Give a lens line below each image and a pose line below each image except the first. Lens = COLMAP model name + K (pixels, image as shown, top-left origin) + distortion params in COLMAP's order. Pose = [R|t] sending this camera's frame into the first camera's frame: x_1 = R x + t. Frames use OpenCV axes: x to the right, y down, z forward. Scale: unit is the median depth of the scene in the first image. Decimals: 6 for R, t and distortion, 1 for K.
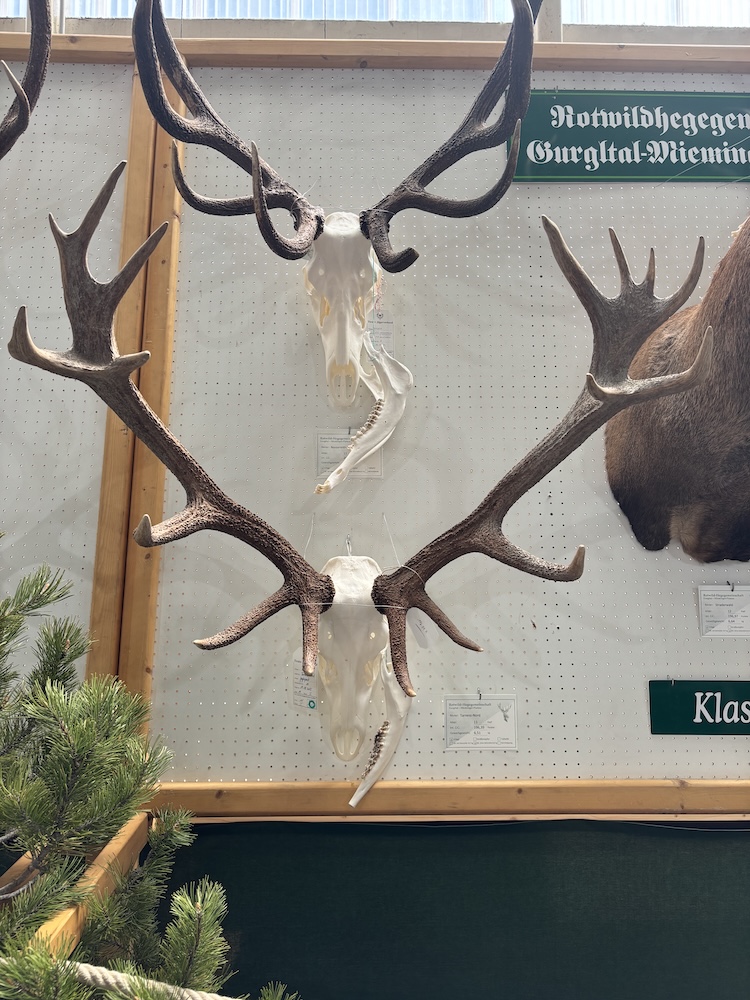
lens RADIAL K [[772.5, 0, 375.0], [0, 772.5, 500.0], [0, 0, 1]] dist [0.066474, -0.086664]
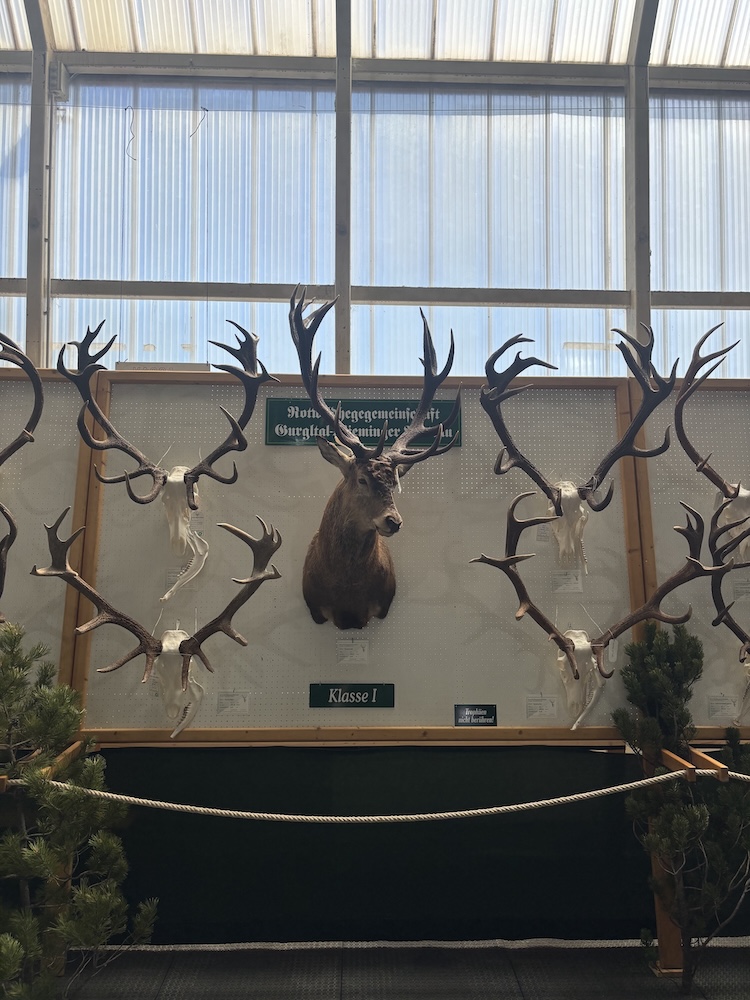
lens RADIAL K [[772.5, 0, 375.0], [0, 772.5, 500.0], [0, 0, 1]] dist [0.066474, -0.086664]
pose [[0.999896, 0.006712, 0.012757, 0.522184], [-0.006761, 0.999970, 0.003817, -0.320617], [-0.012731, -0.003903, 0.999911, -1.287684]]
